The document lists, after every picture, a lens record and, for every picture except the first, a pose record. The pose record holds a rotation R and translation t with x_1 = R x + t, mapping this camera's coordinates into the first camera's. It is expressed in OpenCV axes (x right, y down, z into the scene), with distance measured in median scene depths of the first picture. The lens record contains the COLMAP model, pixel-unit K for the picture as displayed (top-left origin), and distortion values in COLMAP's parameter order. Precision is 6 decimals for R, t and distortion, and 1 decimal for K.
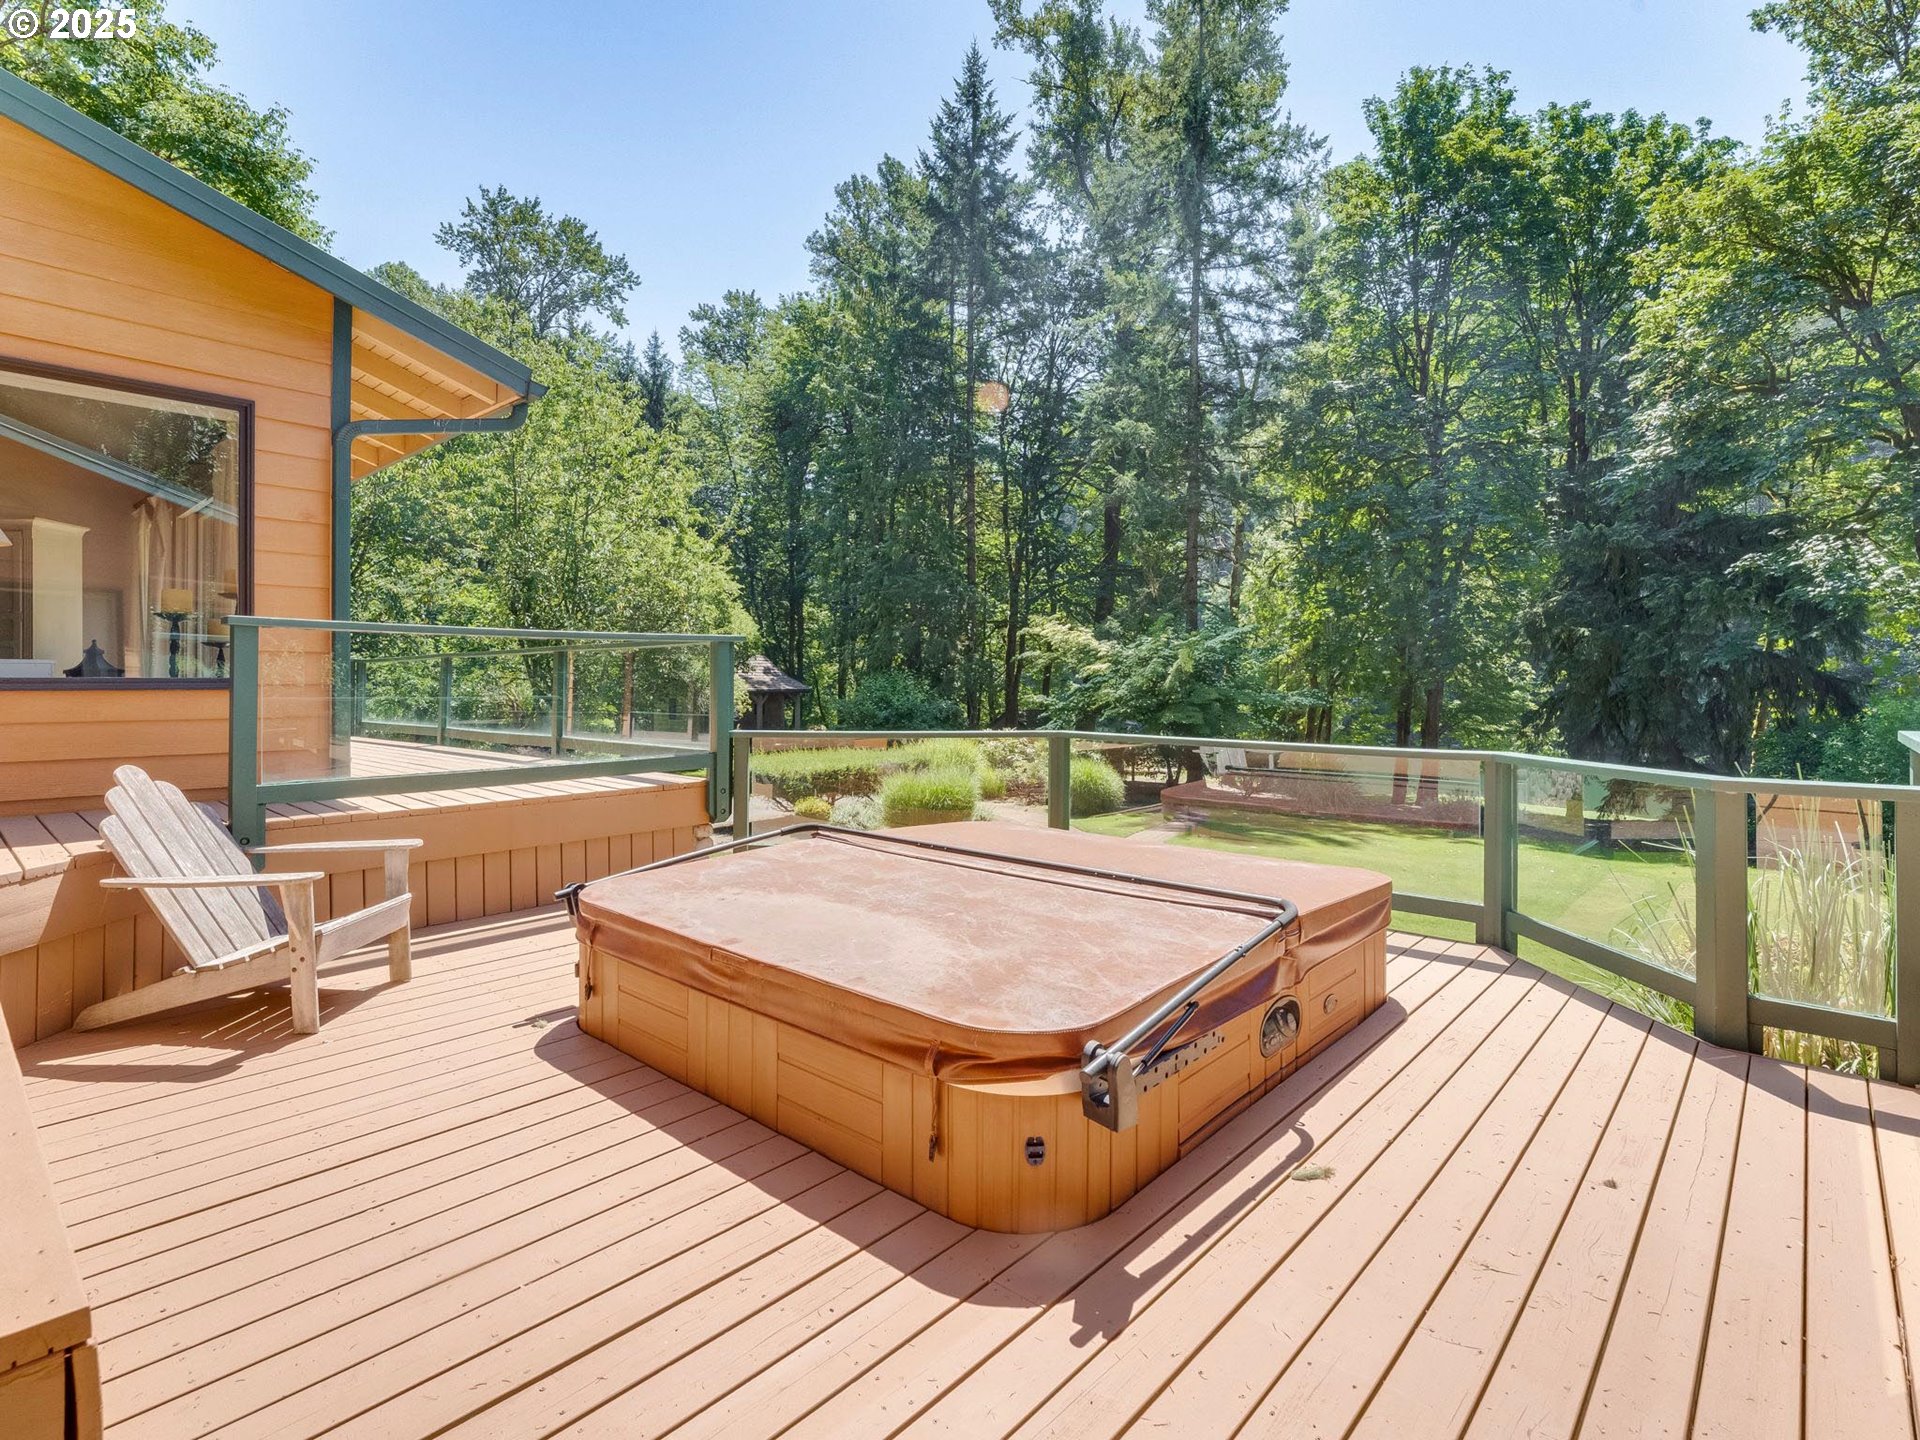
lens RADIAL K [[940.9, 0, 956.6], [0, 940.9, 678.7], [0, 0, 1]] dist [0.000504, -0.000164]
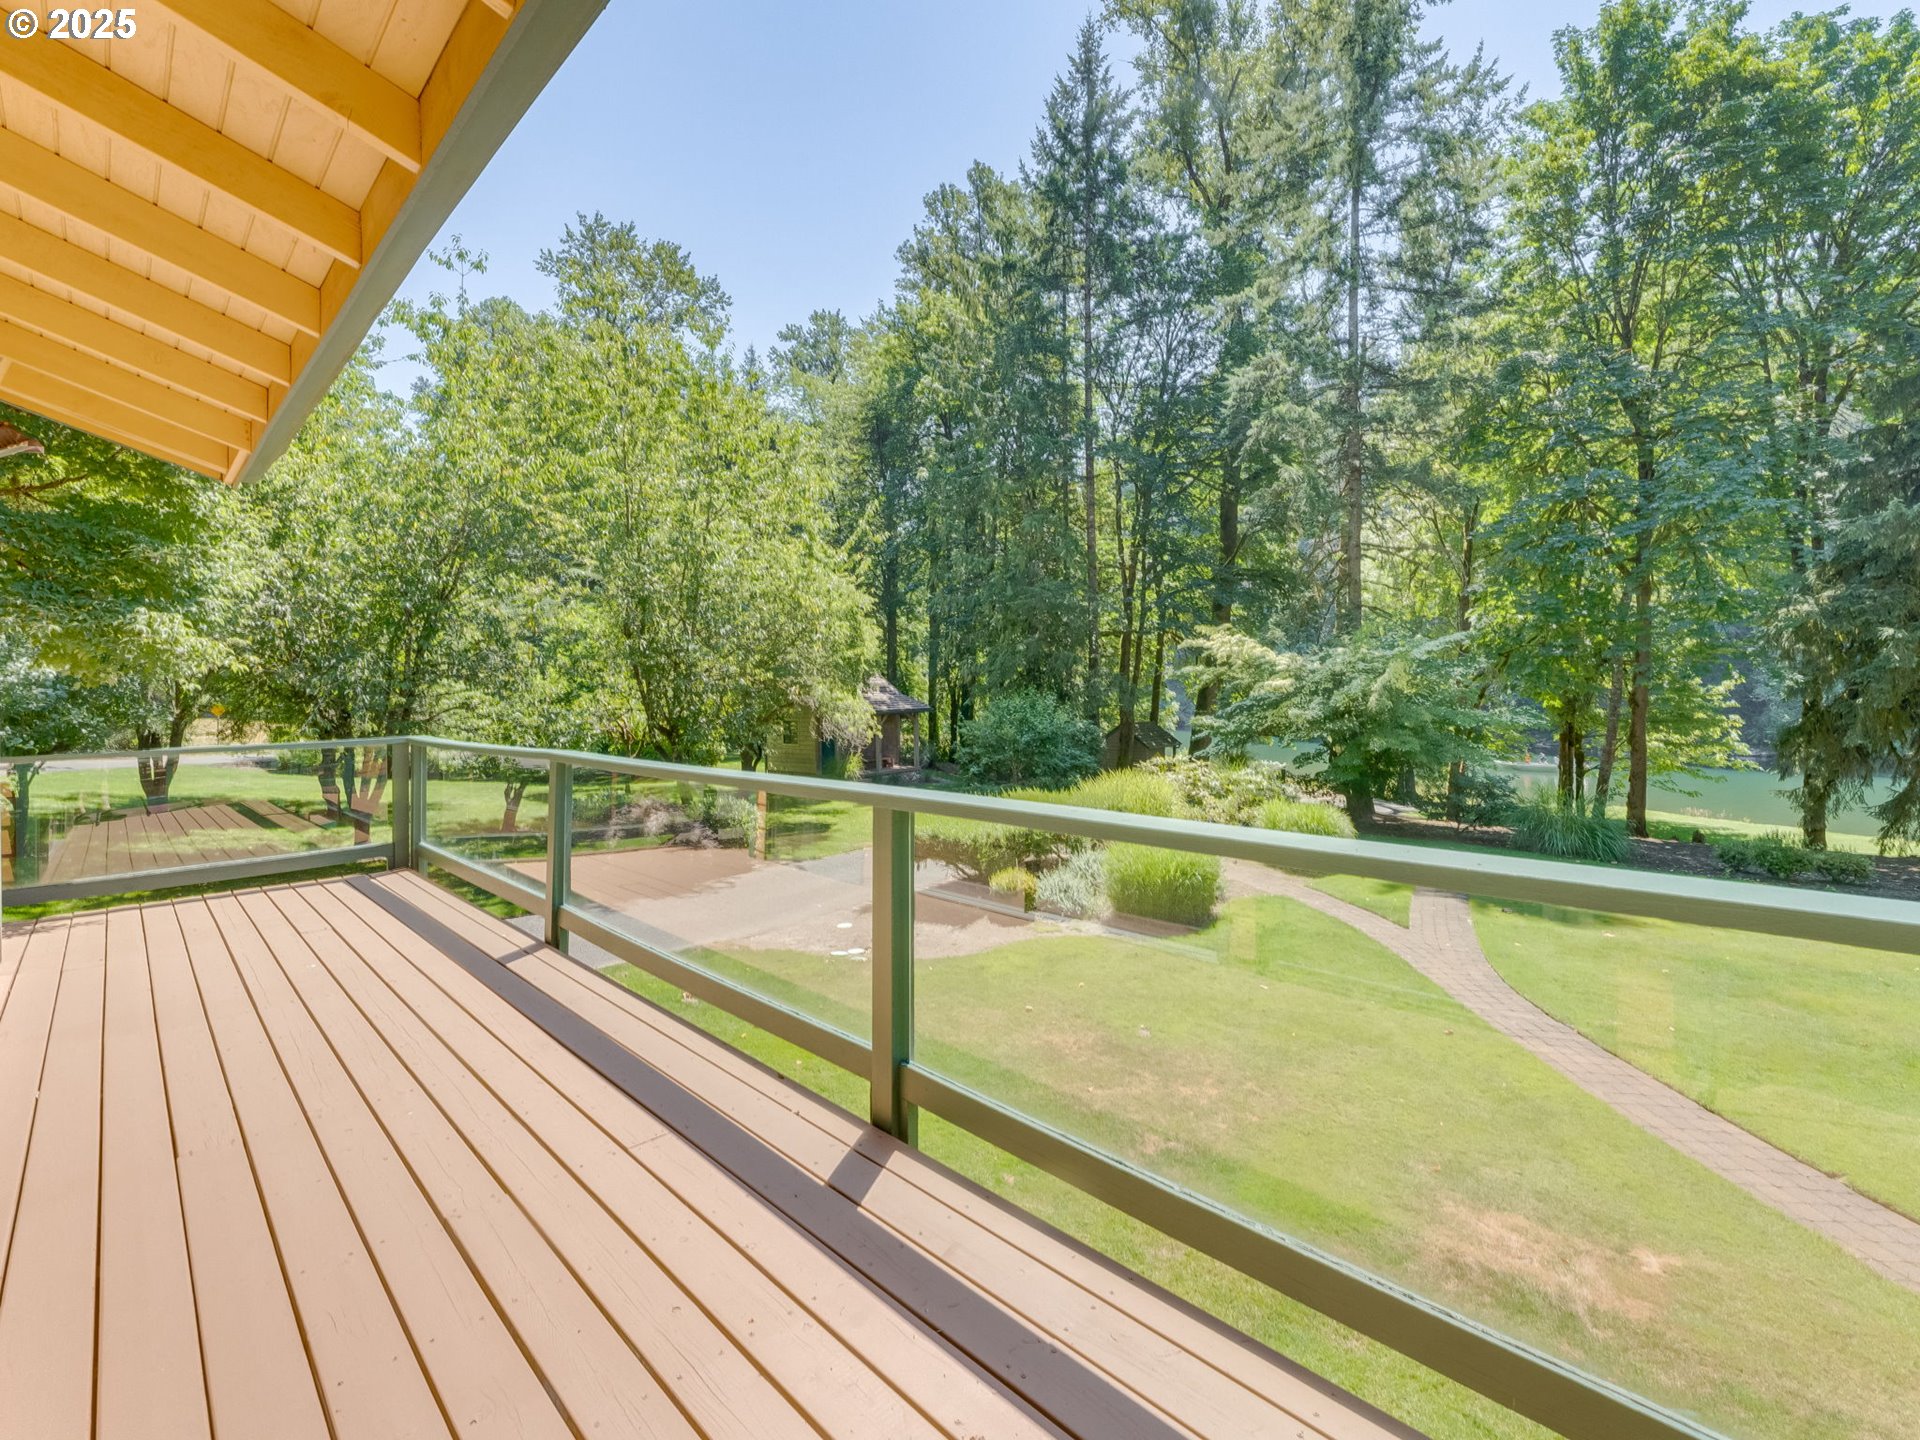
lens RADIAL K [[878.8, 0, 960.0], [0, 878.8, 673.0], [0, 0, 1]] dist [0.008440, 0.000107]
pose [[0.997958, -0.016593, -0.061684, -0.066120], [0.016012, 0.999823, -0.009908, -0.013264], [0.061837, 0.008900, 0.998047, 0.119069]]
